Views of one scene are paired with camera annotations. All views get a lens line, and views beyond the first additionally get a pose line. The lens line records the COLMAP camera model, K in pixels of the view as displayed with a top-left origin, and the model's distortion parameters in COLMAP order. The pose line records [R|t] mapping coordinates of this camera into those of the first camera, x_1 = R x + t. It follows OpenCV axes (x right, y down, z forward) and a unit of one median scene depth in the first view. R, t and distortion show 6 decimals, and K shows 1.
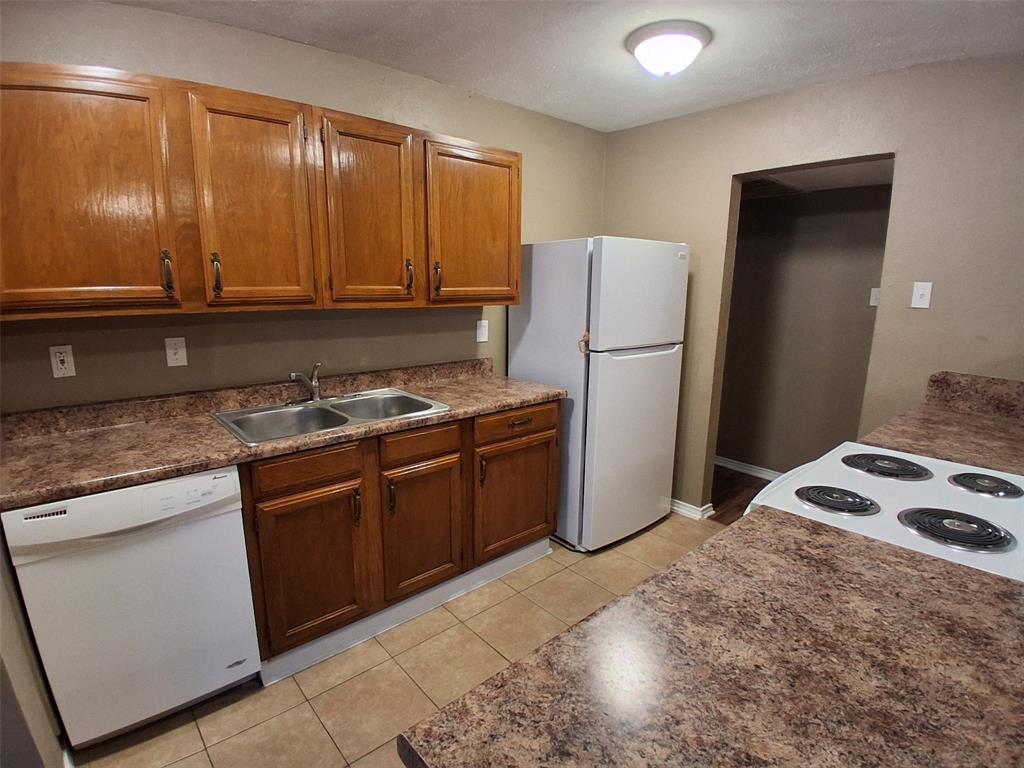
lens RADIAL K [[512.2, 0, 512.0], [0, 512.2, 384.0], [0, 0, 1]] dist [-0.000355, -0.045043]
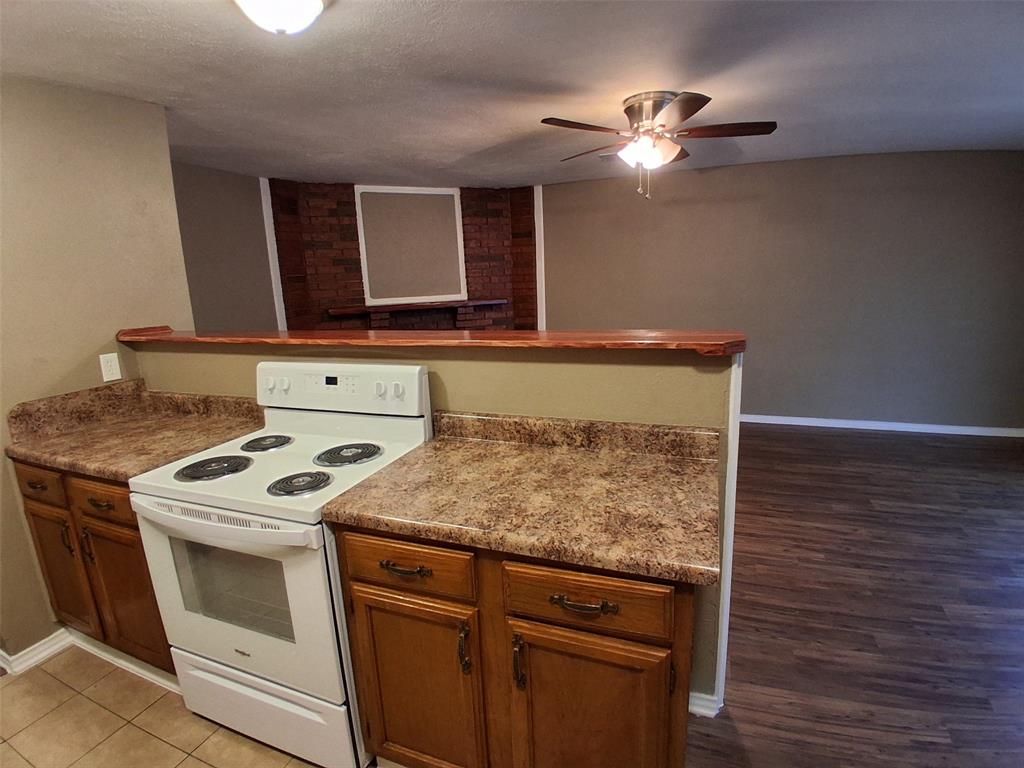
lens RADIAL K [[512.2, 0, 512.0], [0, 512.2, 384.0], [0, 0, 1]] dist [-0.000355, -0.045043]
pose [[-0.463436, -0.172950, 0.869089, -0.622058], [0.205249, 0.933146, 0.295145, -0.253261], [-0.862032, 0.315160, -0.396956, 1.019114]]
